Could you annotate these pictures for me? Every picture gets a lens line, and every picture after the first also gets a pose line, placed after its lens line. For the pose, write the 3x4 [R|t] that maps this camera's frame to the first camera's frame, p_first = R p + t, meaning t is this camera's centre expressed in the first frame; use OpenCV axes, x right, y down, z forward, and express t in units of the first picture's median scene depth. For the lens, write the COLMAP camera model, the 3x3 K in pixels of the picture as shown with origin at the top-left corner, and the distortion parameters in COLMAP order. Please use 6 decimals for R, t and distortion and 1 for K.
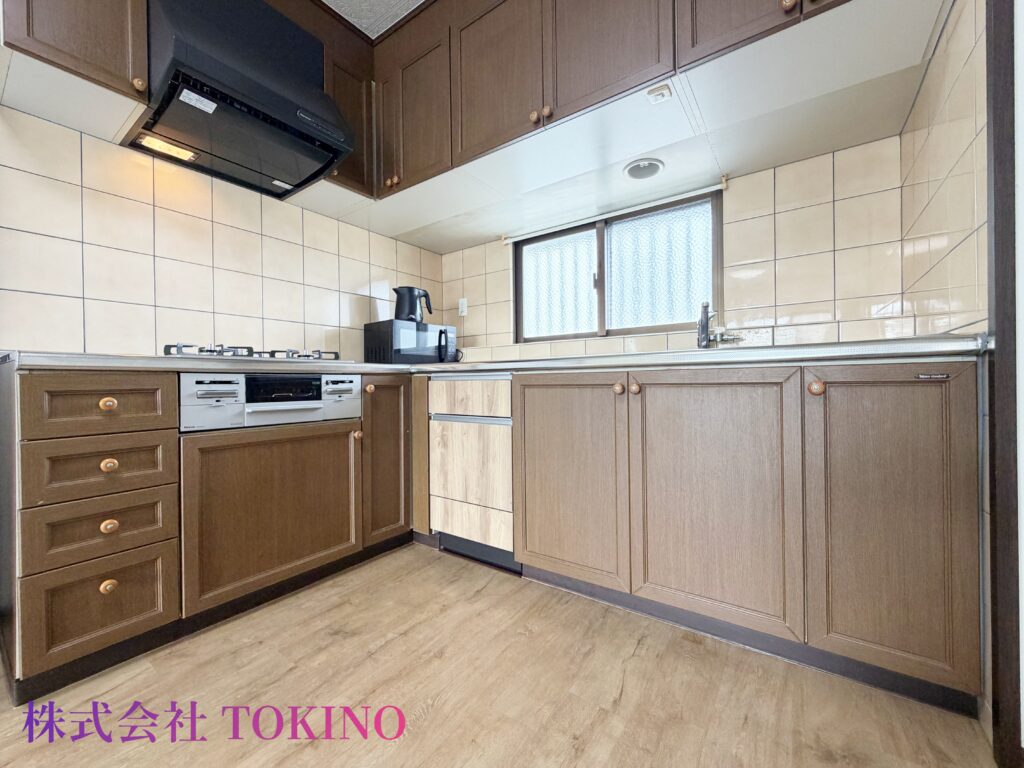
lens RADIAL K [[412.2, 0, 516.3], [0, 412.2, 384.3], [0, 0, 1]] dist [-0.000688, 0.000005]
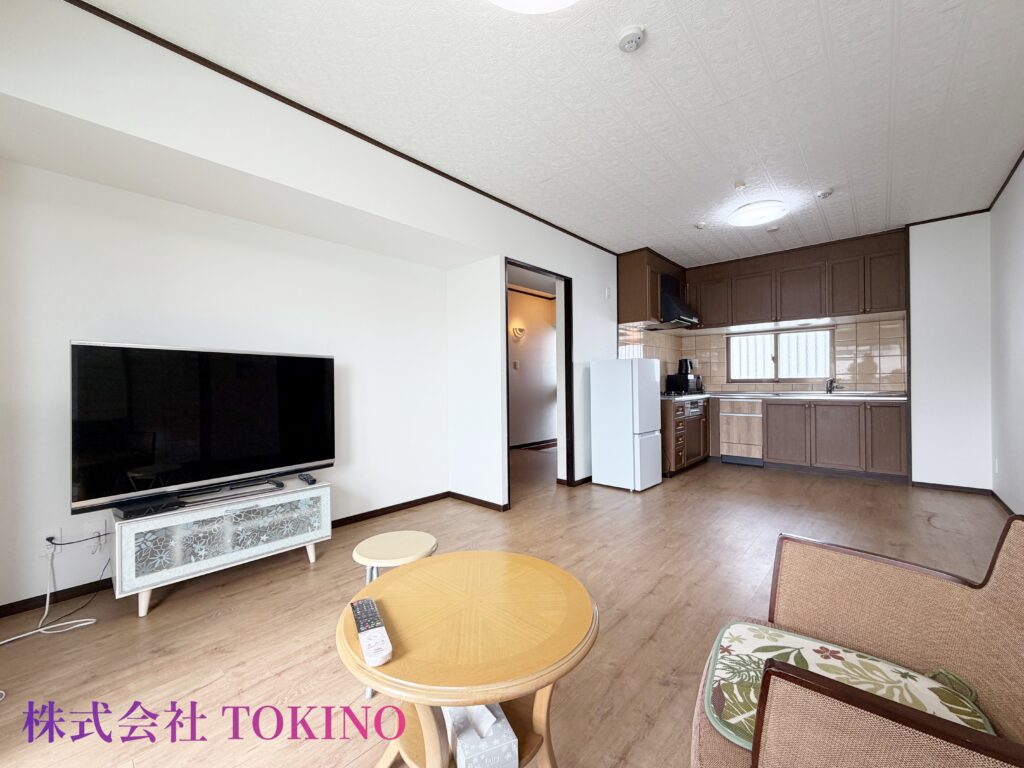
lens RADIAL K [[412.2, 0, 512.1], [0, 412.2, 381.1], [0, 0, 1]] dist [-0.000688, 0.000005]
pose [[0.991272, 0.005698, -0.131707, -1.262028], [-0.007079, 0.999925, -0.010019, -0.106983], [0.131640, 0.010864, 0.991238, -1.985613]]
